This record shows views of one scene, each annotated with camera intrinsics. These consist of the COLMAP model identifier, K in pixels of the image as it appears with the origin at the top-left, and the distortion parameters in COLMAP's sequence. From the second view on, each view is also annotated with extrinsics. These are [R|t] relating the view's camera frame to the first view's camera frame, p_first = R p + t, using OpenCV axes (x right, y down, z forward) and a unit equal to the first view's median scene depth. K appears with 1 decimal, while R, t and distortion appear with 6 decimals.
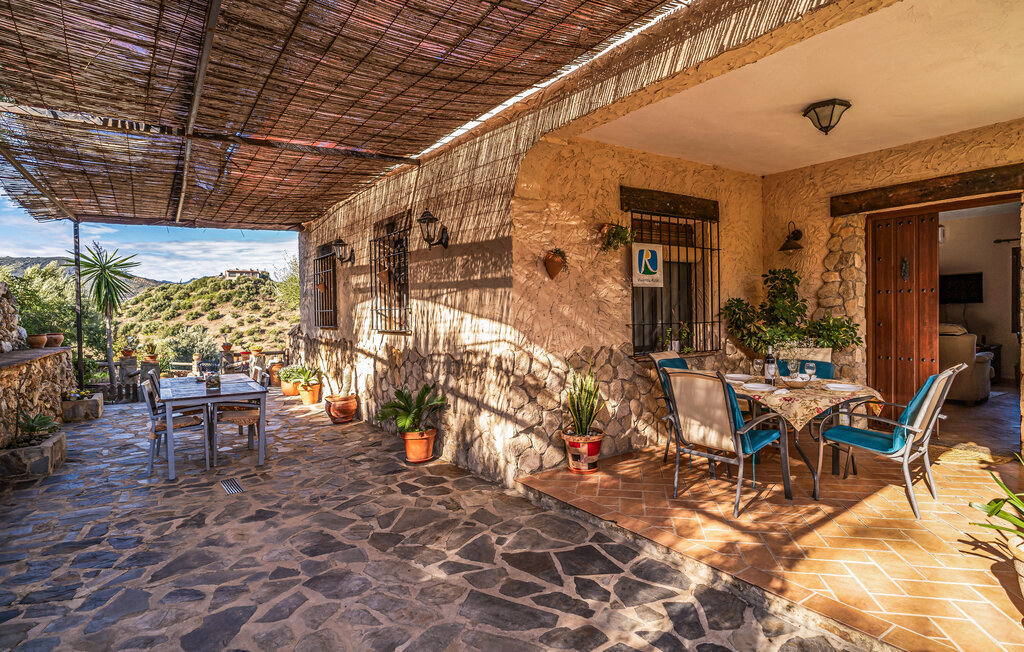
lens RADIAL K [[523.4, 0, 512.0], [0, 523.4, 326.0], [0, 0, 1]] dist [-0.017245, 0.000211]
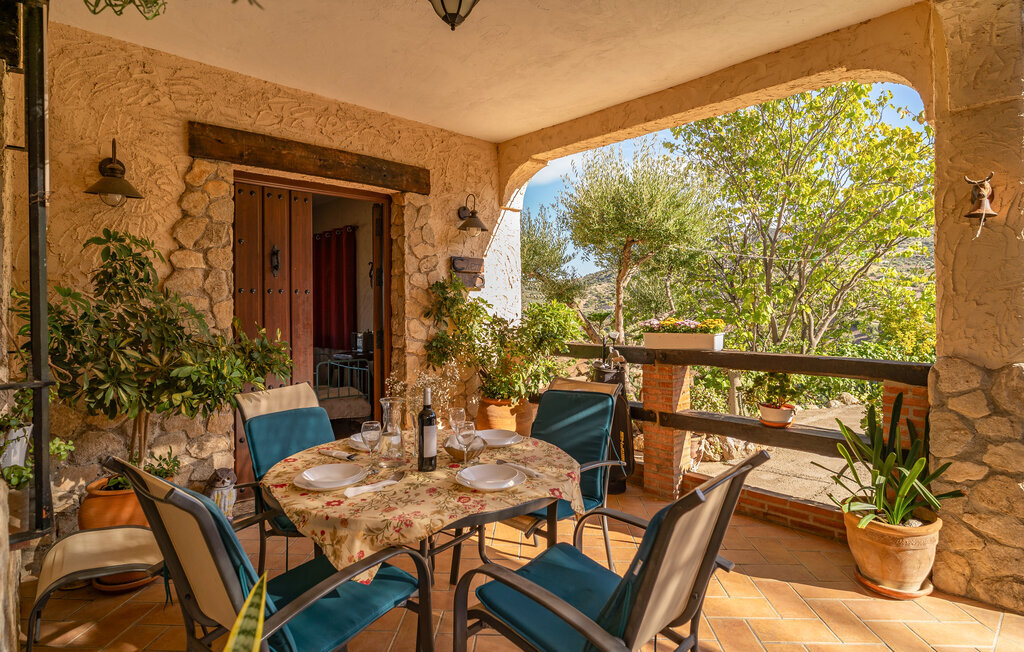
lens RADIAL K [[523.4, 0, 512.0], [0, 523.4, 326.0], [0, 0, 1]] dist [-0.017245, 0.000211]
pose [[-0.143702, -0.005919, 0.989603, -0.005434], [0.036222, 0.999281, 0.011237, -0.015221], [-0.988958, 0.037460, -0.143384, 0.742590]]
